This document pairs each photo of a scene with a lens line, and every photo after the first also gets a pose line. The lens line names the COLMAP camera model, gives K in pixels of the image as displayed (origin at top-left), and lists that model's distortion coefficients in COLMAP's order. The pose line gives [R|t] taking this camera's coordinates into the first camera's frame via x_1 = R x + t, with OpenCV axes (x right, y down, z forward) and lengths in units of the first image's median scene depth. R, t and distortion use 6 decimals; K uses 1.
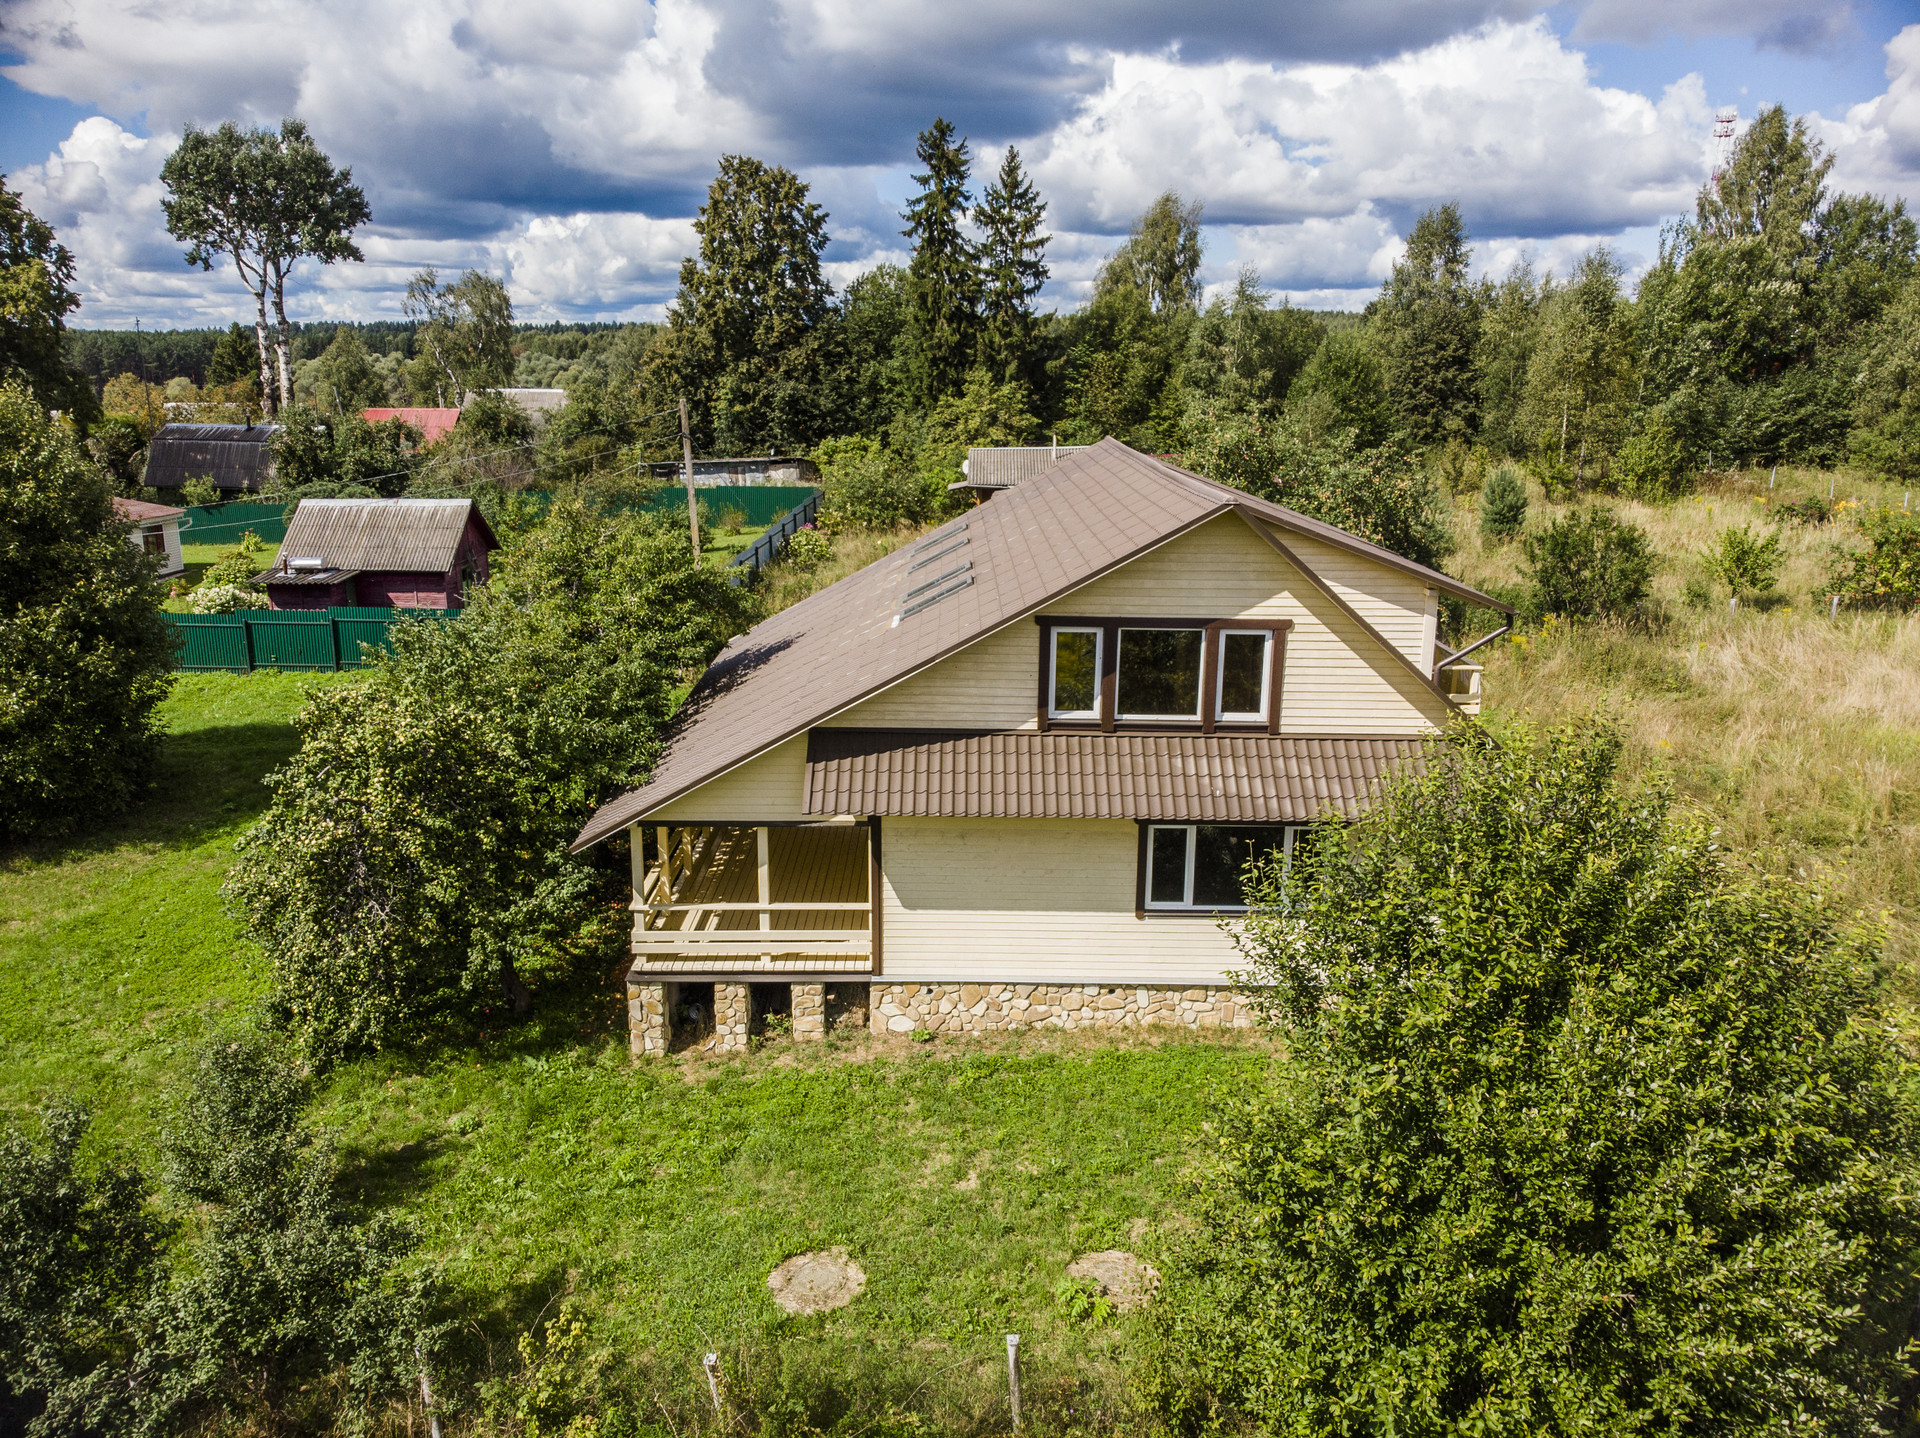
lens RADIAL K [[1399.8, 0, 960.0], [0, 1399.8, 719.0], [0, 0, 1]] dist [-0.013282, 0.003857]
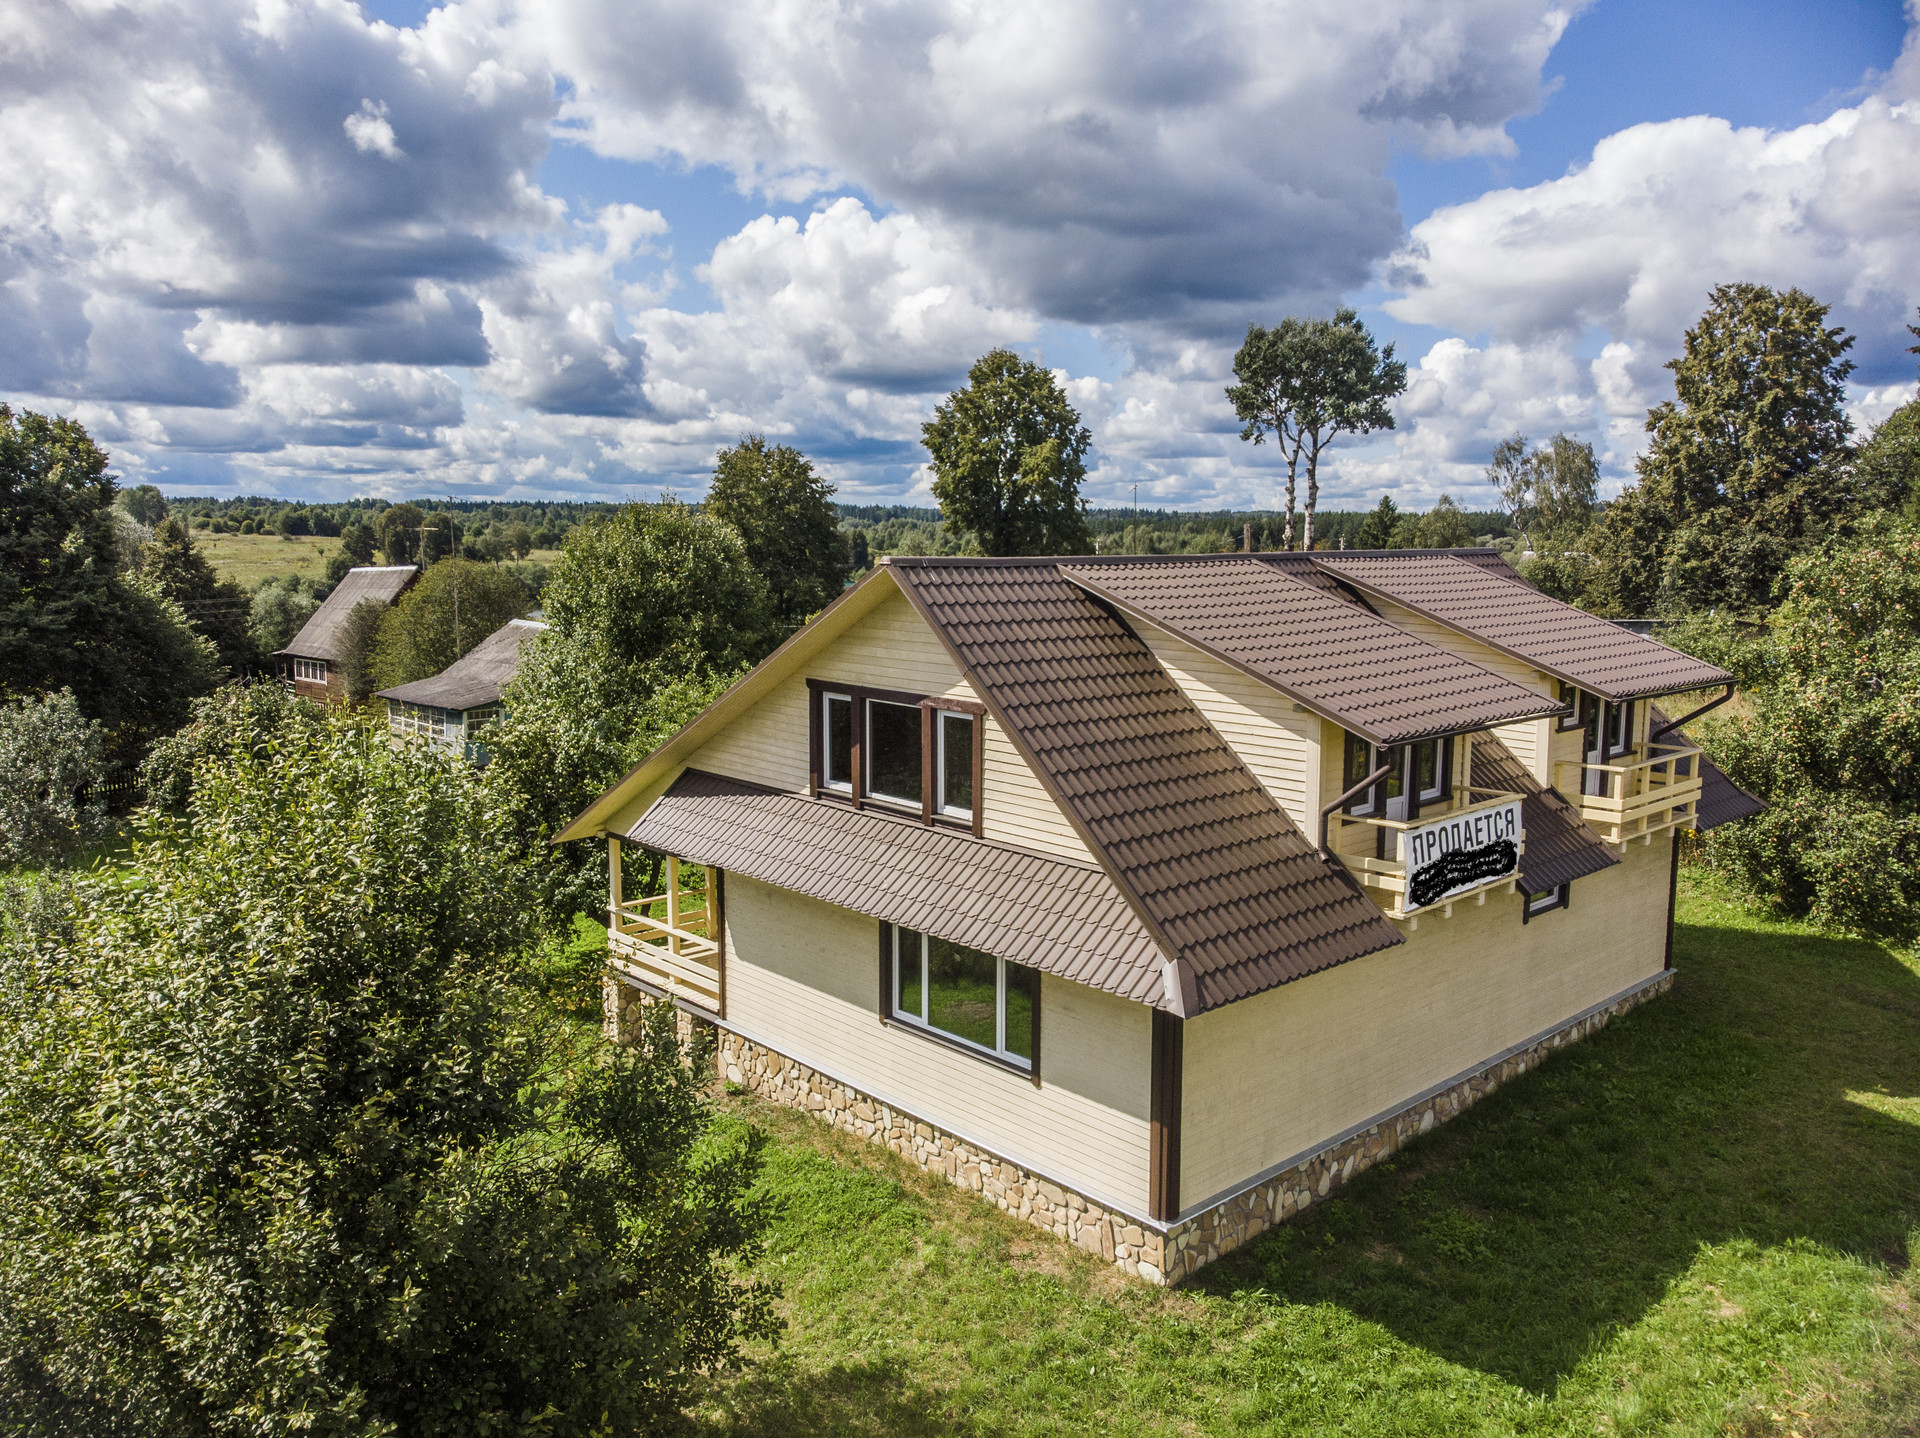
lens RADIAL K [[1408.4, 0, 960.0], [0, 1408.4, 719.0], [0, 0, 1]] dist [-0.008860, 0.019667]
pose [[0.676167, 0.088387, -0.731428, 0.796969], [-0.178725, 0.982802, -0.046458, -0.017394], [0.714742, 0.162137, 0.680335, 0.381822]]
